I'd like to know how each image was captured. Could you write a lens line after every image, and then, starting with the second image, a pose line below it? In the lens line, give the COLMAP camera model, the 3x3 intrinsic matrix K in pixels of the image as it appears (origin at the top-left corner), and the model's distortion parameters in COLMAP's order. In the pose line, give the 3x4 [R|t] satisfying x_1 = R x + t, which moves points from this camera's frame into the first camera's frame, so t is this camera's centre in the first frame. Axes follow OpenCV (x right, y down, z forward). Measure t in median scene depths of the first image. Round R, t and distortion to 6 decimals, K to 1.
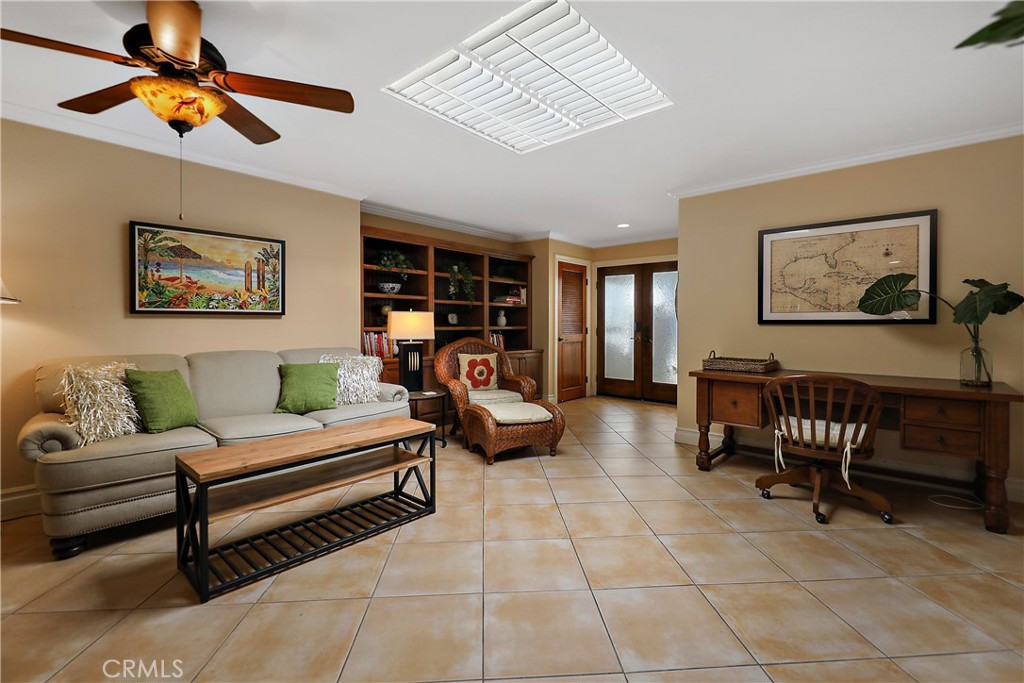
lens RADIAL K [[451.4, 0, 512.0], [0, 451.4, 341.5], [0, 0, 1]] dist [0.001582, -0.000317]
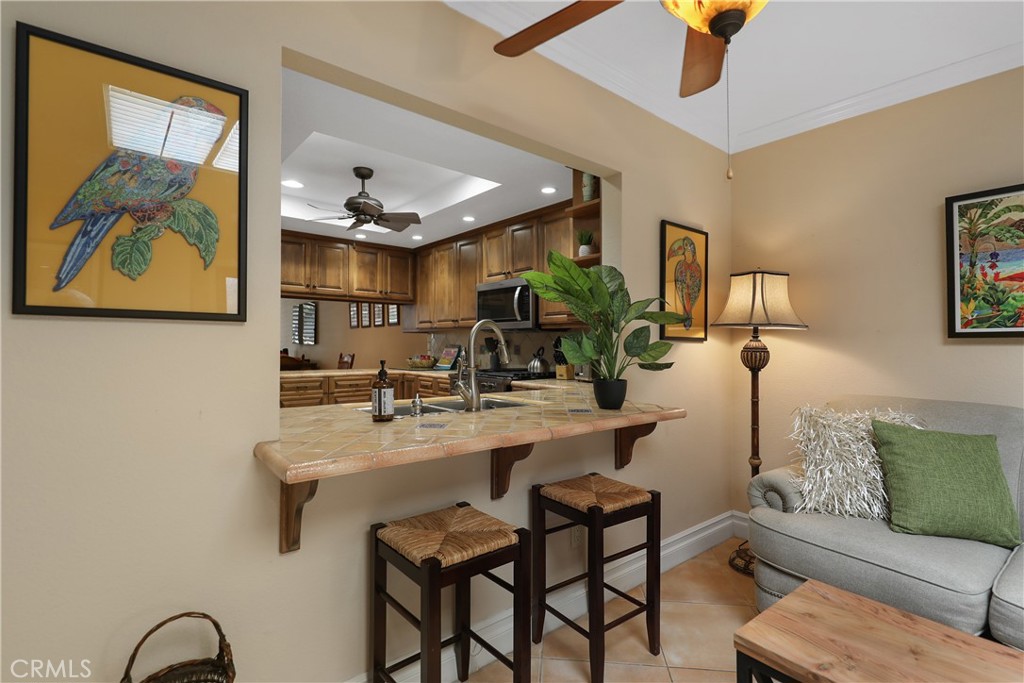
lens RADIAL K [[487.9, 0, 512.0], [0, 487.9, 341.5], [0, 0, 1]] dist [-0.003105, -0.000630]
pose [[-0.151213, -0.017127, -0.988353, -0.044213], [-0.048622, 0.998768, -0.009869, -0.017988], [0.987305, 0.046564, -0.151859, 0.469528]]
